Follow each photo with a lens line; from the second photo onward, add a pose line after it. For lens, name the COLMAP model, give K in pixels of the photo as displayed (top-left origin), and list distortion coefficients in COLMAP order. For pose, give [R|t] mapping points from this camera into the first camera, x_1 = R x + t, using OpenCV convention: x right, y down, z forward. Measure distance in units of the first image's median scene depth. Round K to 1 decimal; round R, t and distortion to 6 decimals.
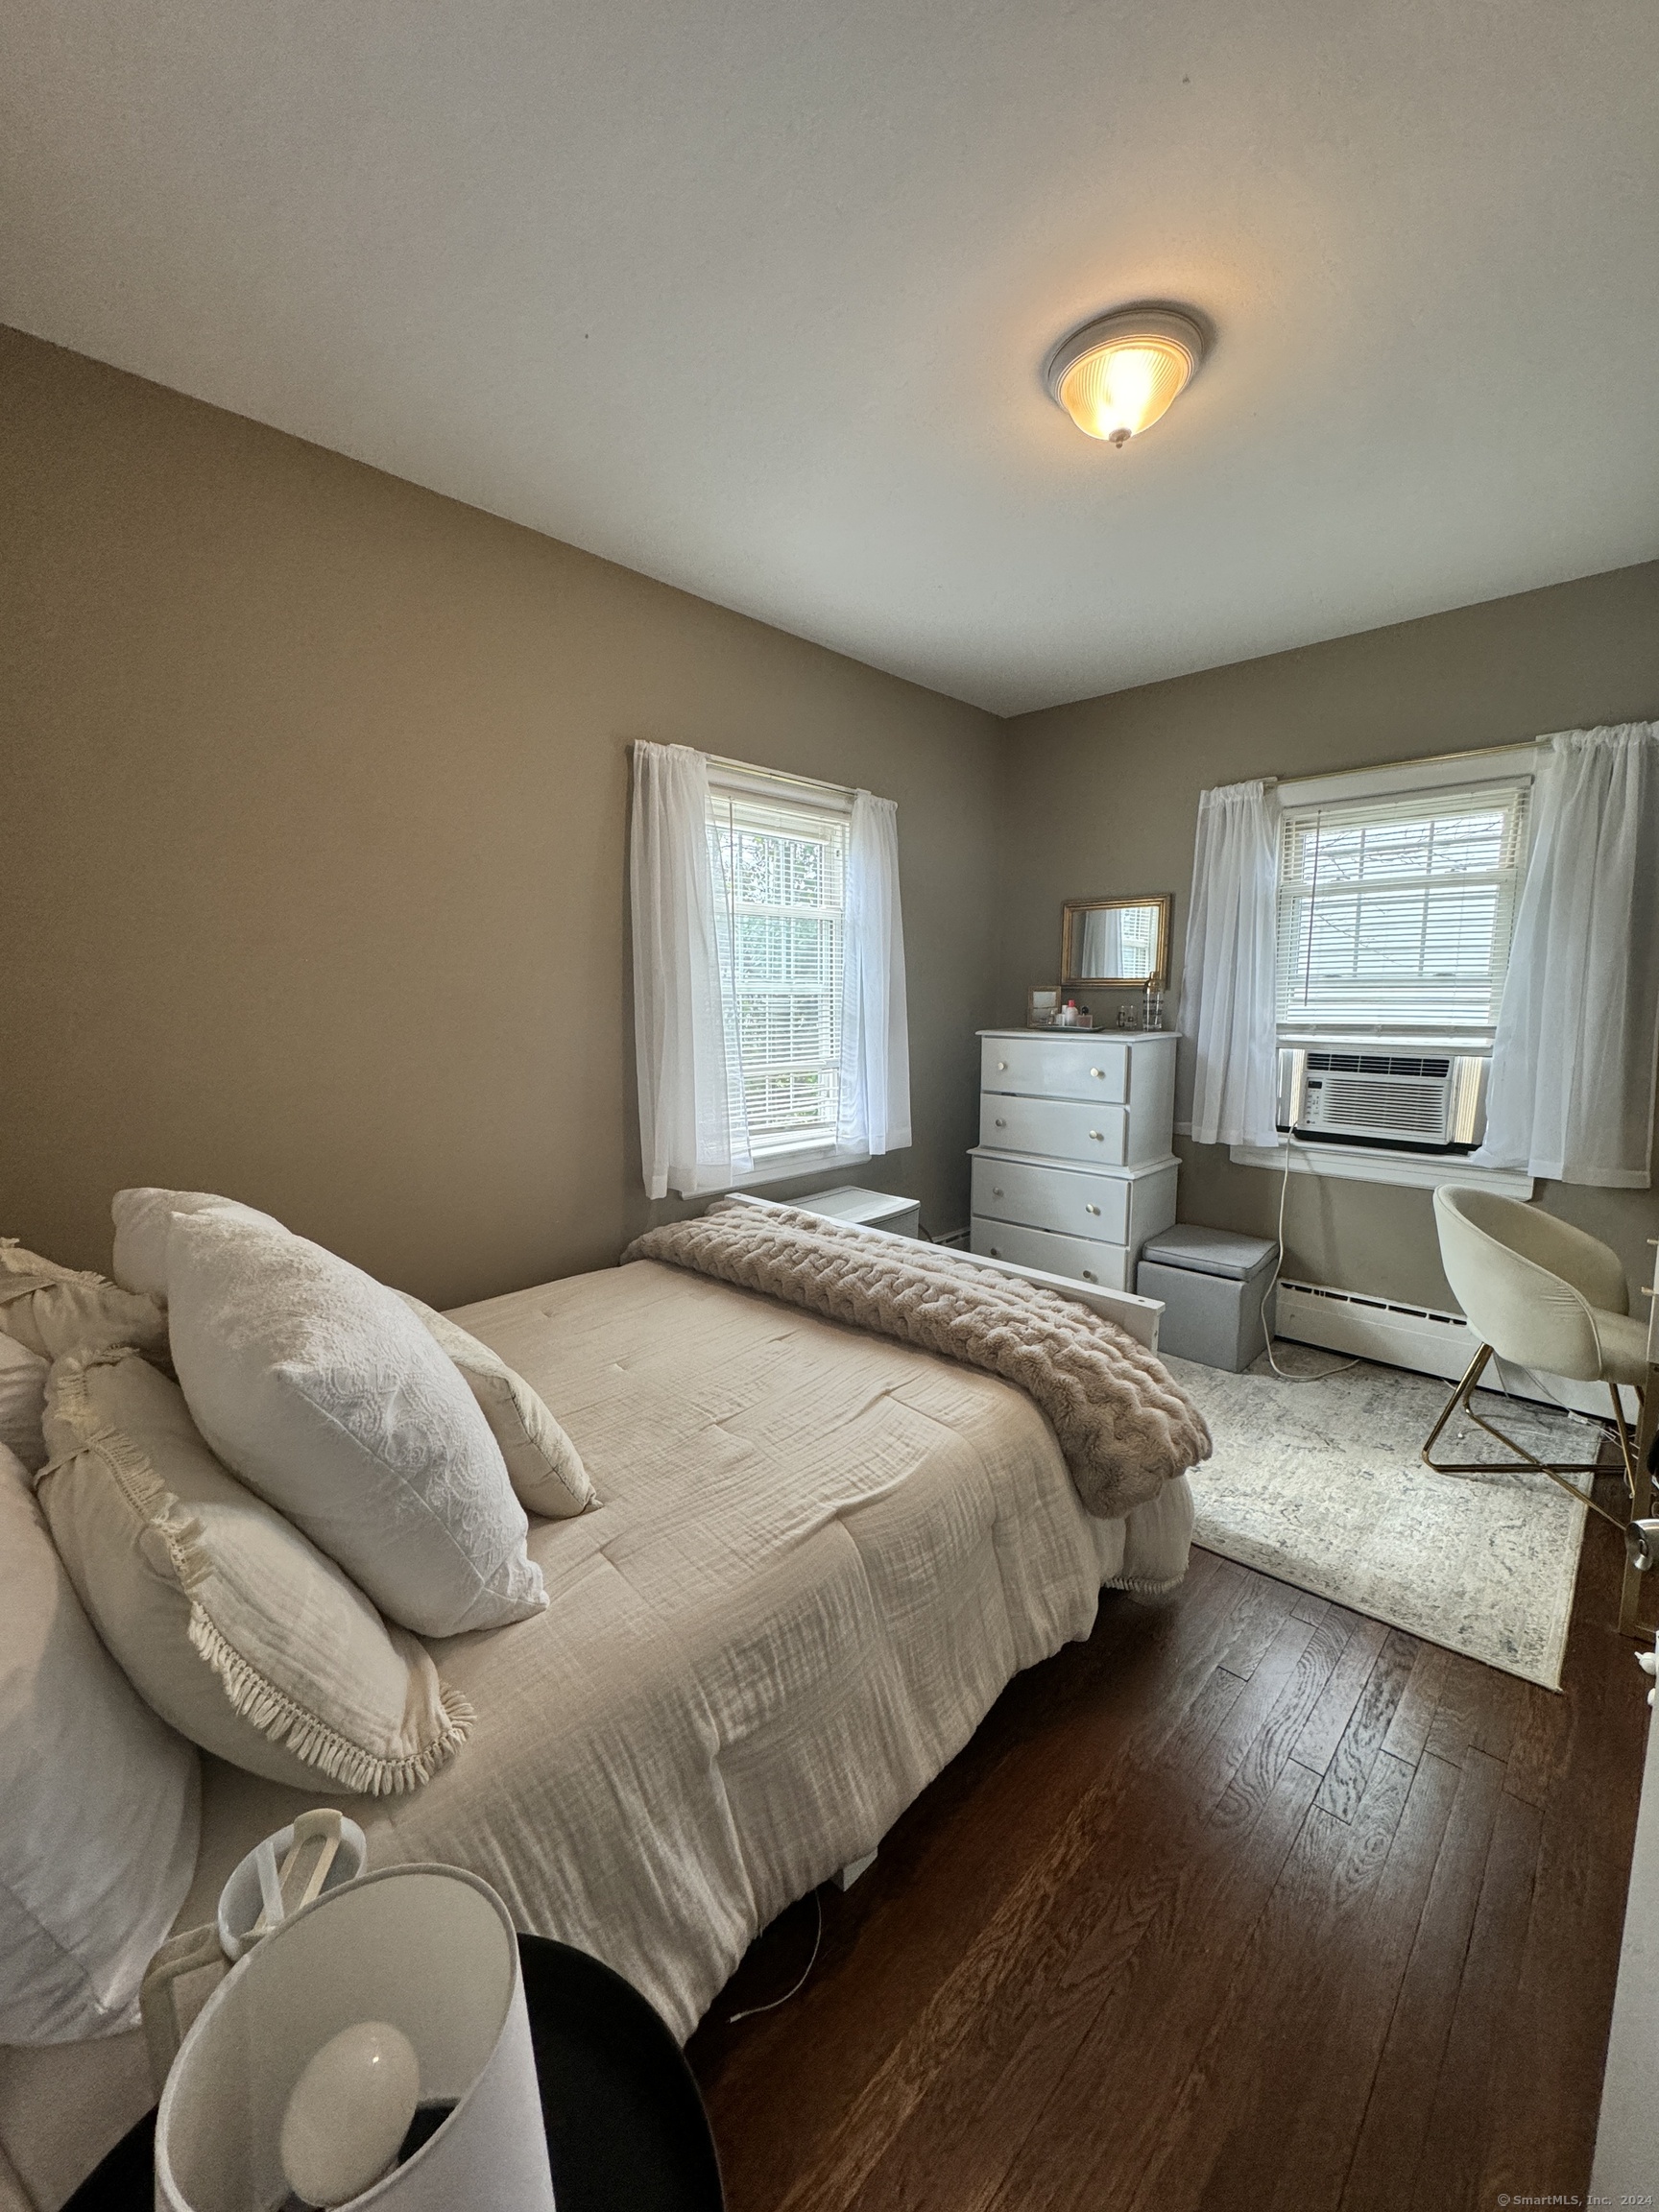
lens RADIAL K [[886.1, 0, 834.1], [0, 886.1, 1106.1], [0, 0, 1]] dist [-0.000588, 0.000034]
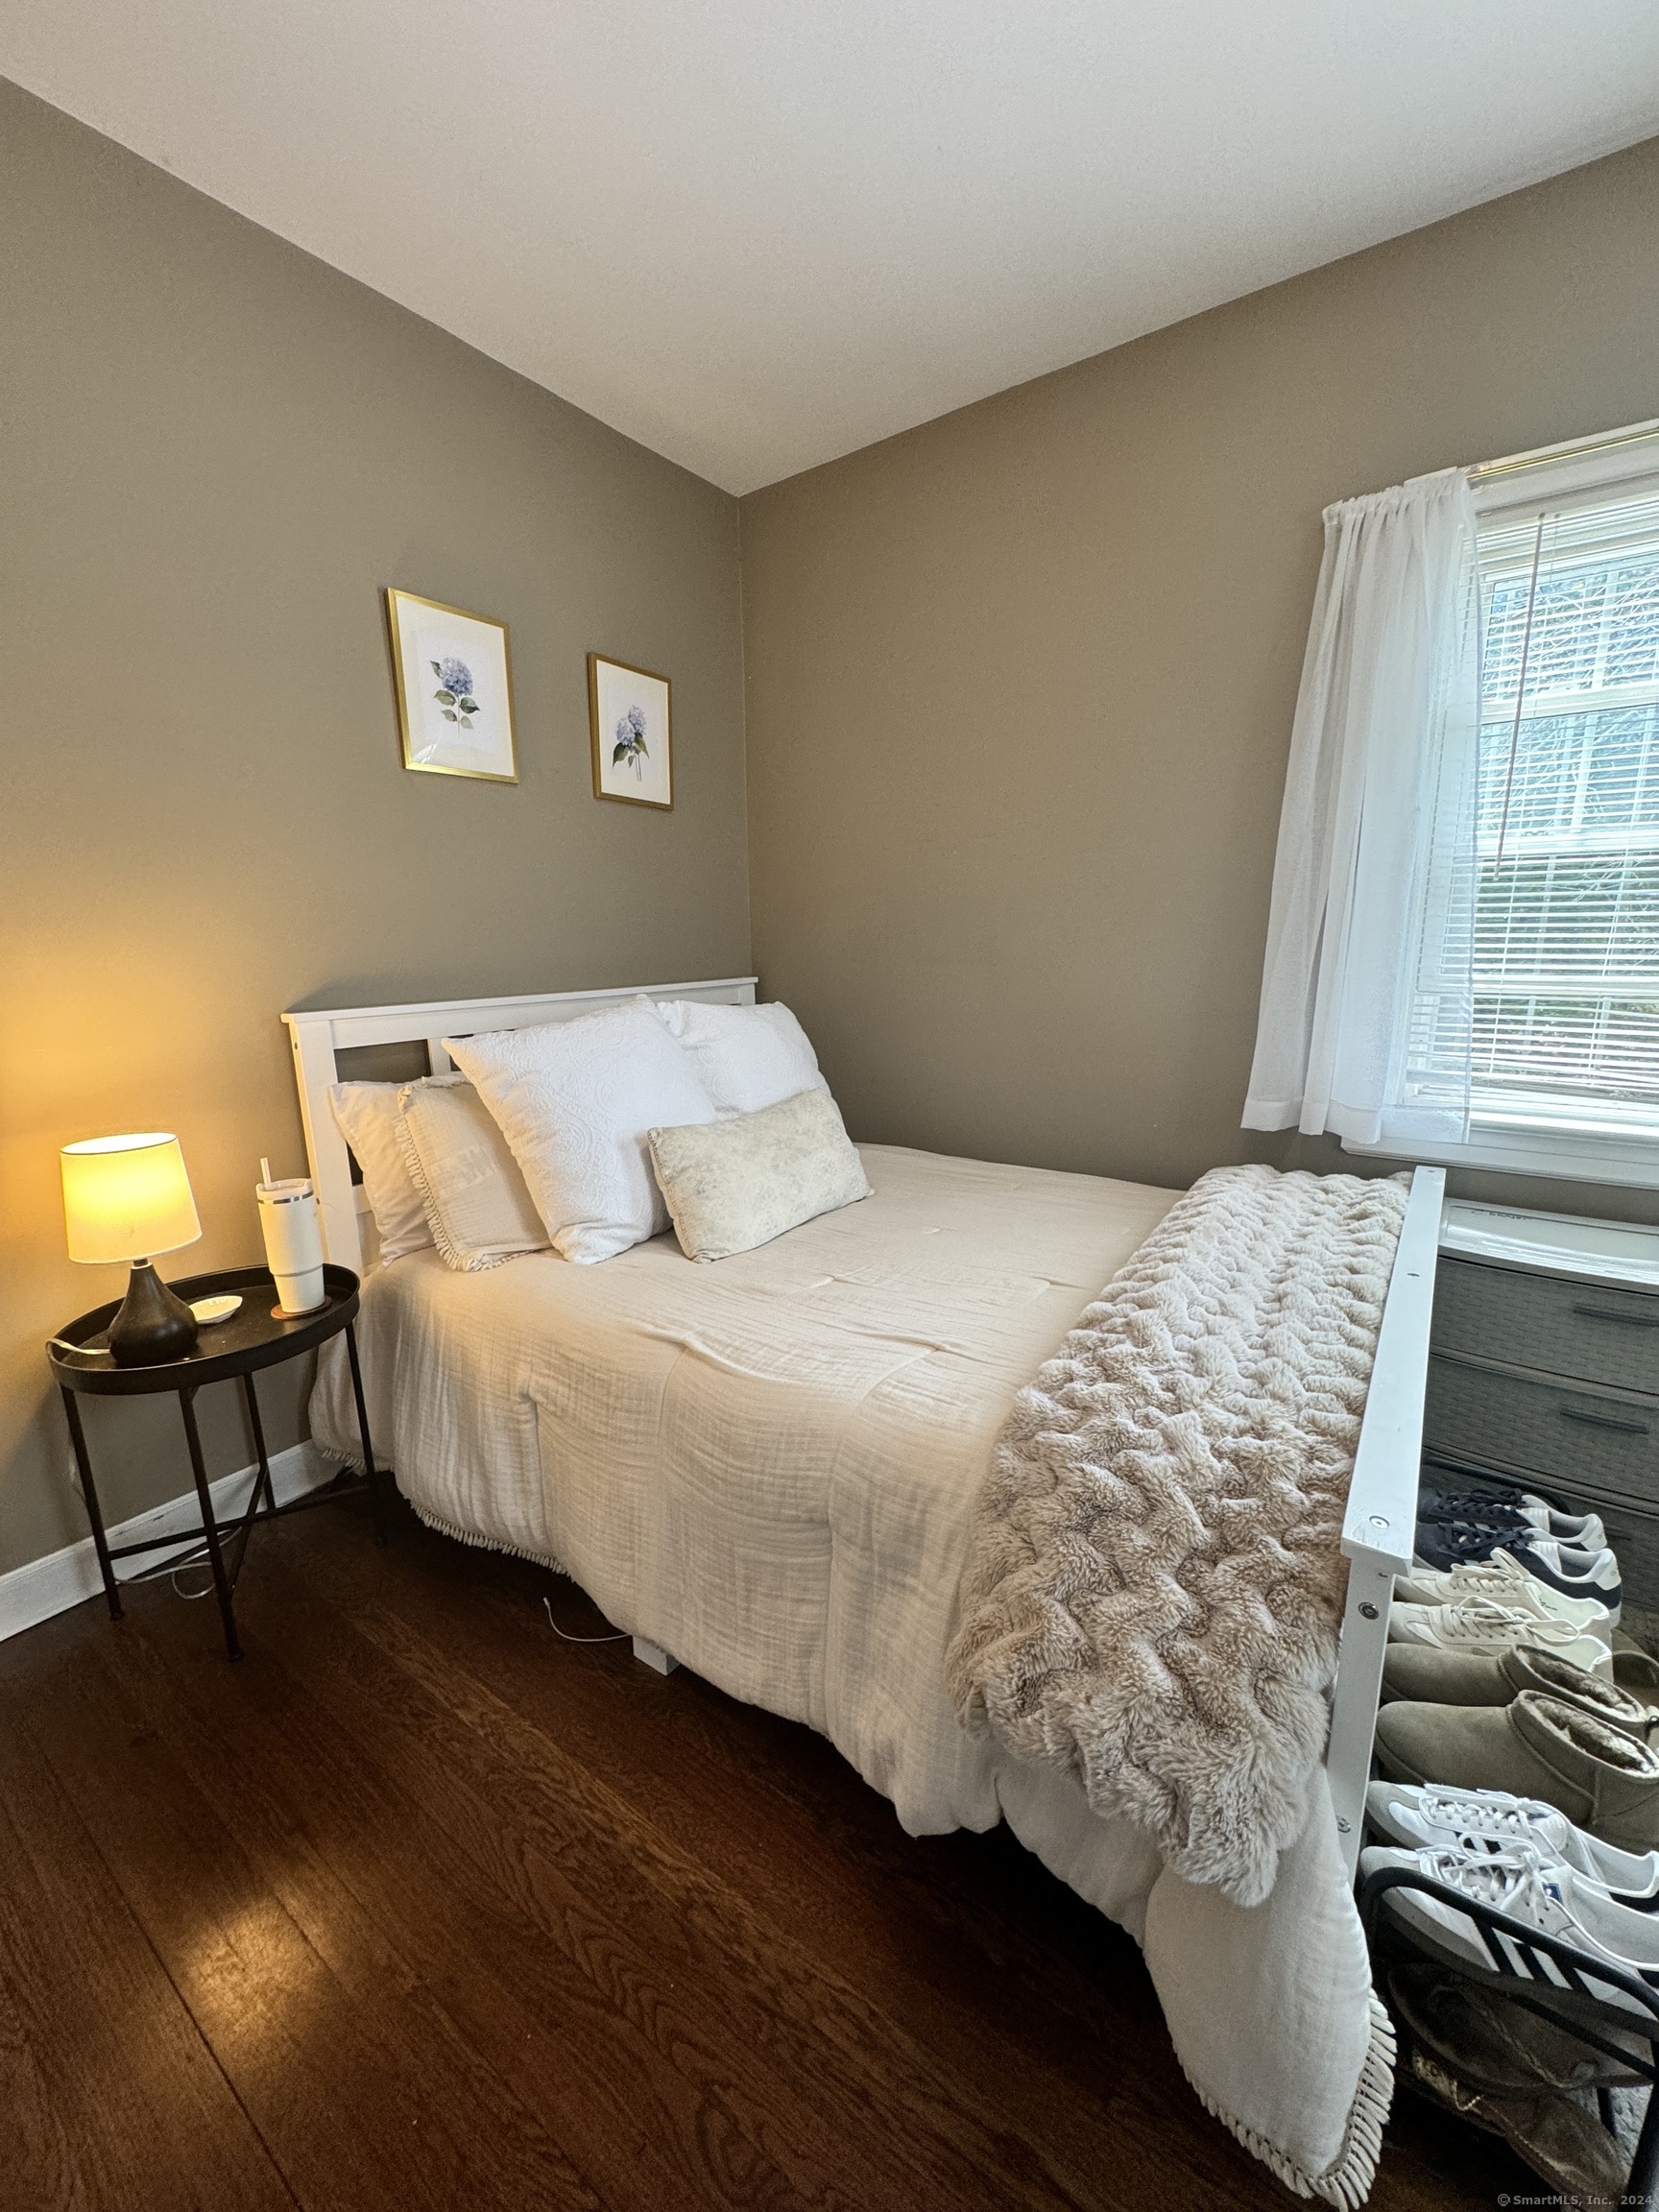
lens RADIAL K [[886.1, 0, 836.4], [0, 886.1, 1114.0], [0, 0, 1]] dist [-0.000588, 0.000034]
pose [[0.157400, 0.199584, -0.967156, 0.643314], [-0.127145, 0.975309, 0.180574, -0.005511], [0.979316, 0.094547, 0.178889, 0.641114]]
